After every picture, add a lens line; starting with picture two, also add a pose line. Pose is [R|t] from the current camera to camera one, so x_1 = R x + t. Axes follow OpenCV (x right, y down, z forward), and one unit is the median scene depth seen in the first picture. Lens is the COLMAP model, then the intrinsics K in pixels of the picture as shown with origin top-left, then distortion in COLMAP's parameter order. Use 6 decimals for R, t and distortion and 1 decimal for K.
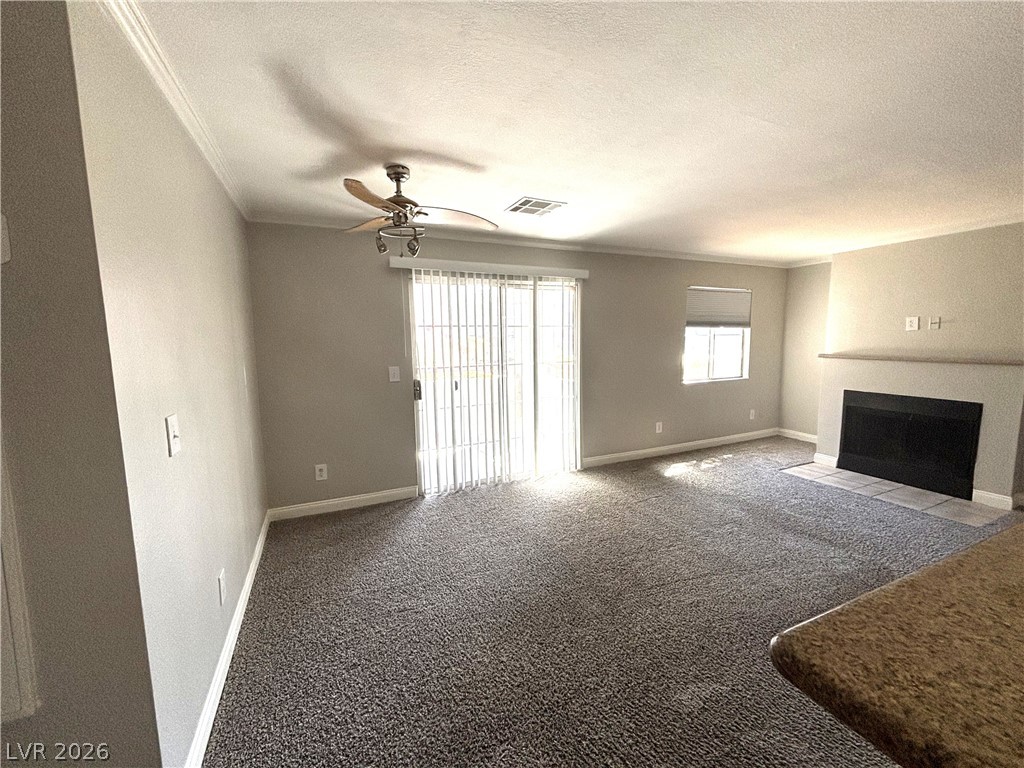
lens RADIAL K [[413.6, 0, 509.9], [0, 413.6, 384.3], [0, 0, 1]] dist [0.000553, -0.000907]
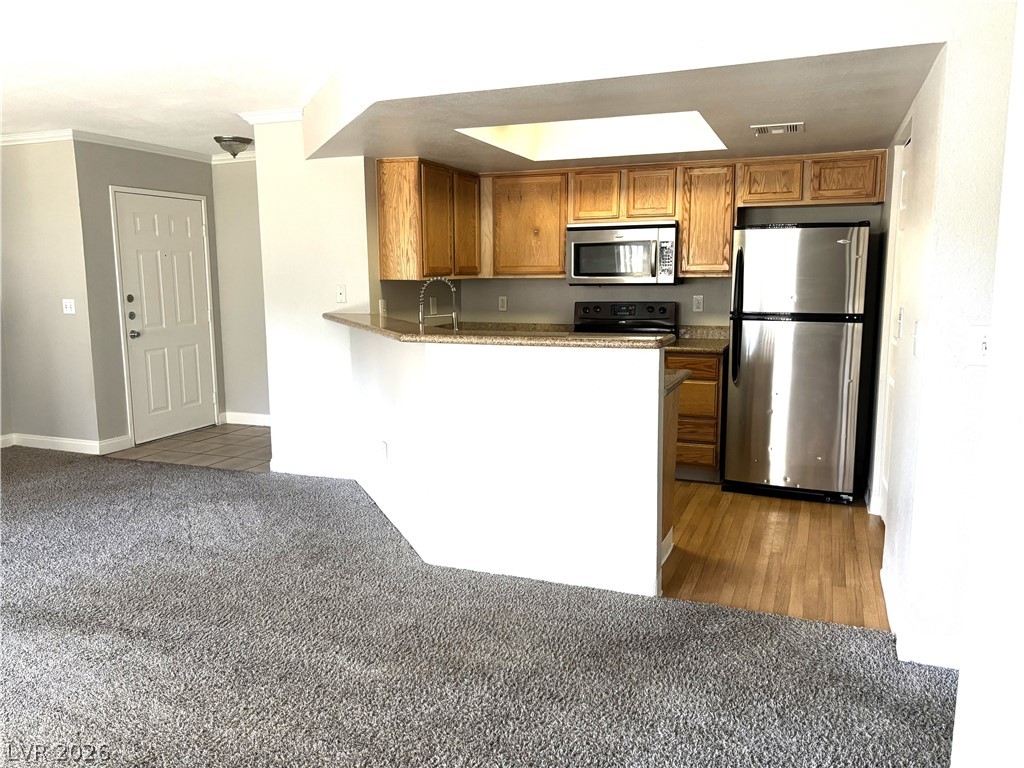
lens RADIAL K [[776.3, 0, 511.6], [0, 776.3, 380.3], [0, 0, 1]] dist [0.054279, -0.060225]
pose [[-0.700946, -0.084401, 0.708203, -0.348744], [0.095970, 0.972781, 0.210920, -0.063138], [-0.706728, 0.215810, -0.673767, 0.692208]]
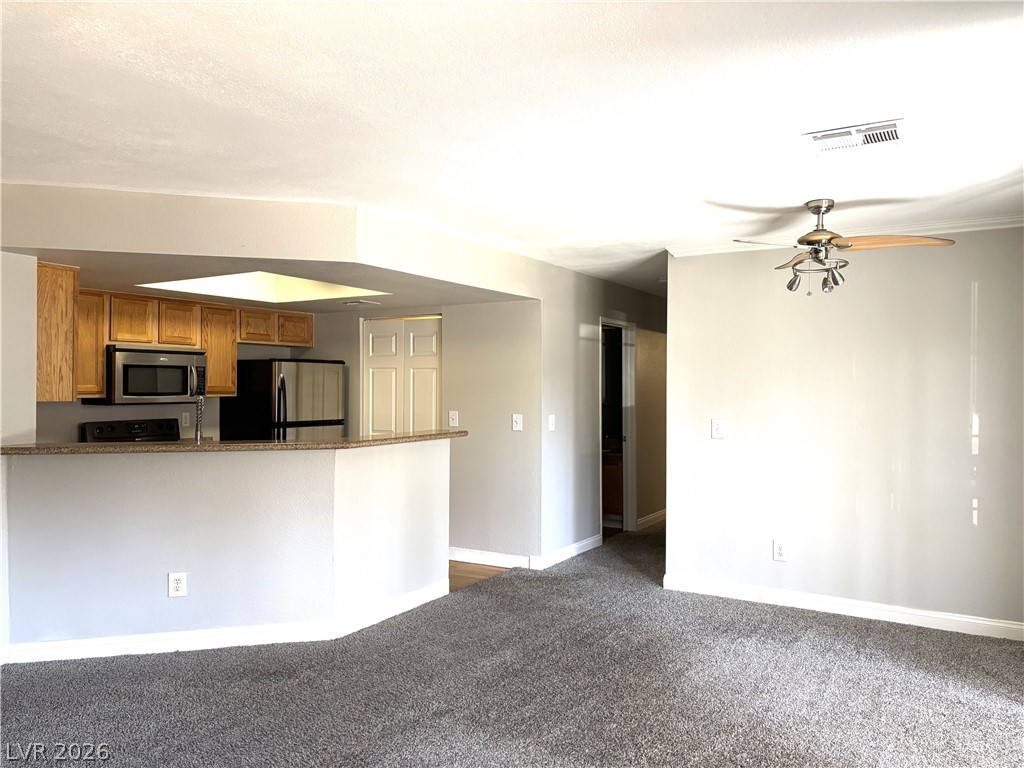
lens RADIAL K [[776.3, 0, 506.6], [0, 776.3, 378.0], [0, 0, 1]] dist [0.054279, -0.060225]
pose [[-0.820946, 0.003180, -0.570997, 0.716643], [-0.058651, 0.994226, 0.089862, -0.134327], [0.567986, 0.107262, -0.816019, 1.142392]]
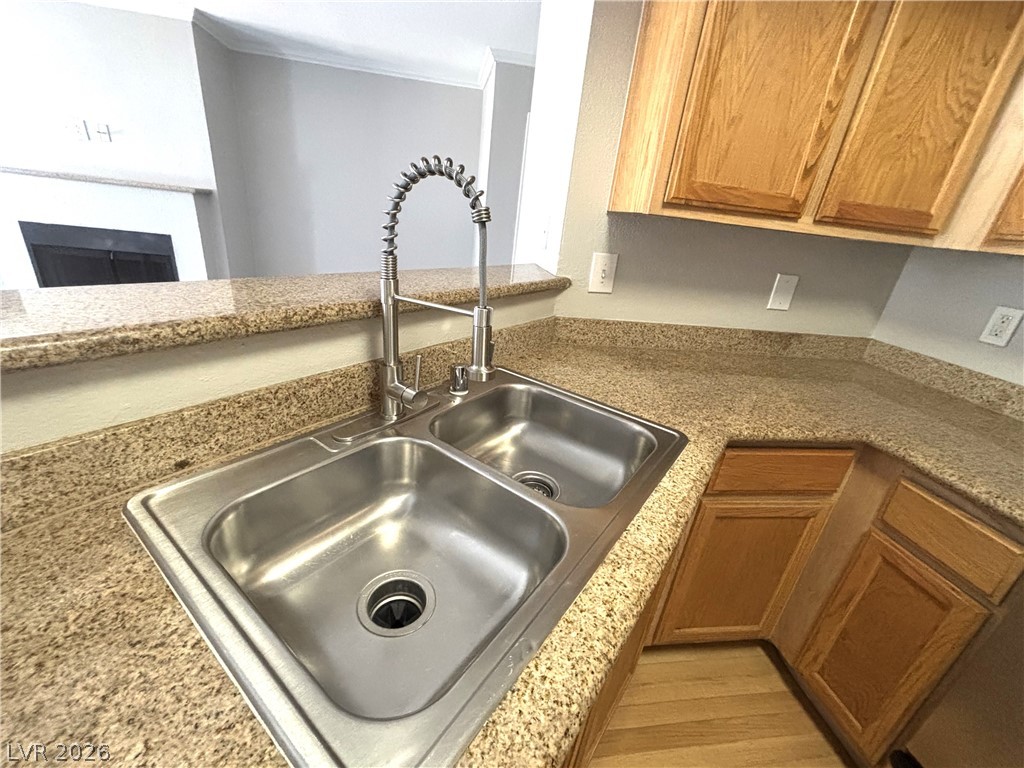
lens RADIAL K [[413.6, 0, 511.1], [0, 413.6, 387.8], [0, 0, 1]] dist [0.000553, -0.000907]
pose [[0.265792, -0.341482, 0.901523, 0.303990], [0.001708, 0.935326, 0.353783, 0.033466], [-0.964029, -0.092493, 0.249186, -0.023619]]
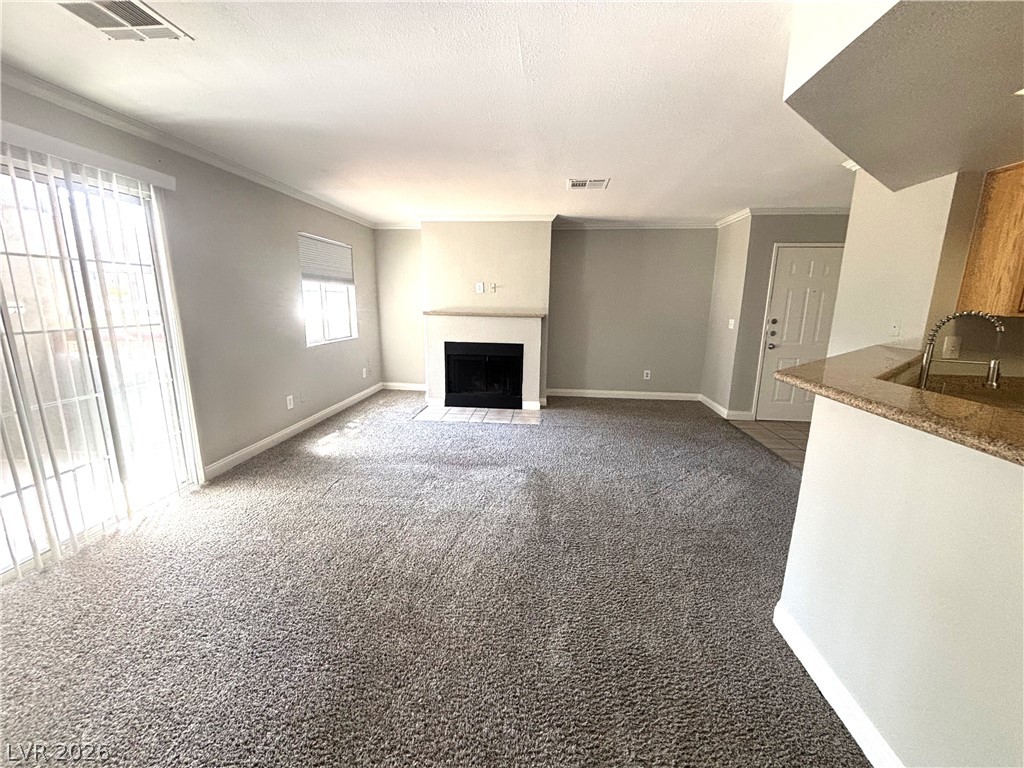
lens RADIAL K [[413.6, 0, 512.1], [0, 413.6, 382.7], [0, 0, 1]] dist [0.000553, -0.000907]
pose [[0.497210, -0.149043, 0.854733, -0.139922], [0.076444, 0.988829, 0.127957, -0.006410], [-0.864256, 0.001717, 0.503049, 0.233916]]
